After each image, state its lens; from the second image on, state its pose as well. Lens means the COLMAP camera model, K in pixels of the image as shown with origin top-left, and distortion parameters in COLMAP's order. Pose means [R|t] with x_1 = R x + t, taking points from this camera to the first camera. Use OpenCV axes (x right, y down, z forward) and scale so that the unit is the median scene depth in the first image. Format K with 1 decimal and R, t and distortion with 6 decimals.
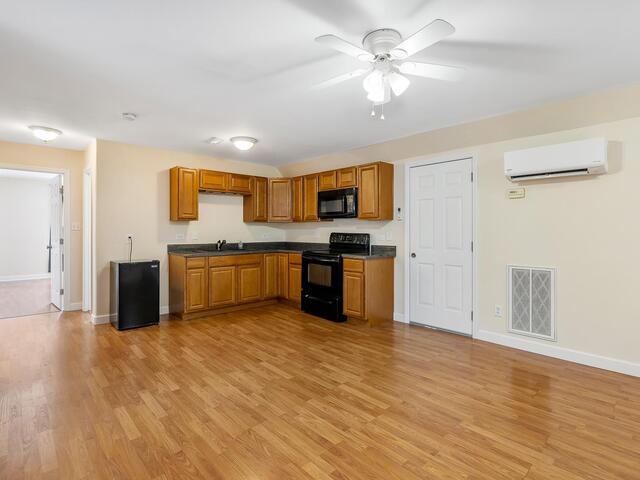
lens RADIAL K [[325.4, 0, 320.0], [0, 325.4, 240.0], [0, 0, 1]] dist [-0.002055, -0.000093]
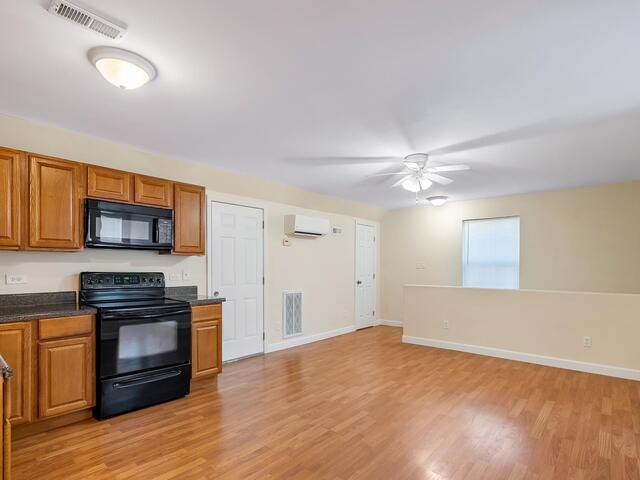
lens RADIAL K [[331.6, 0, 320.1], [0, 331.6, 260.7], [0, 0, 1]] dist [-0.002344, -0.000433]
pose [[-0.101291, 0.016418, 0.994721, -0.928490], [0.018871, 0.999716, -0.014578, -0.039865], [-0.994678, 0.017295, -0.101572, 1.012949]]
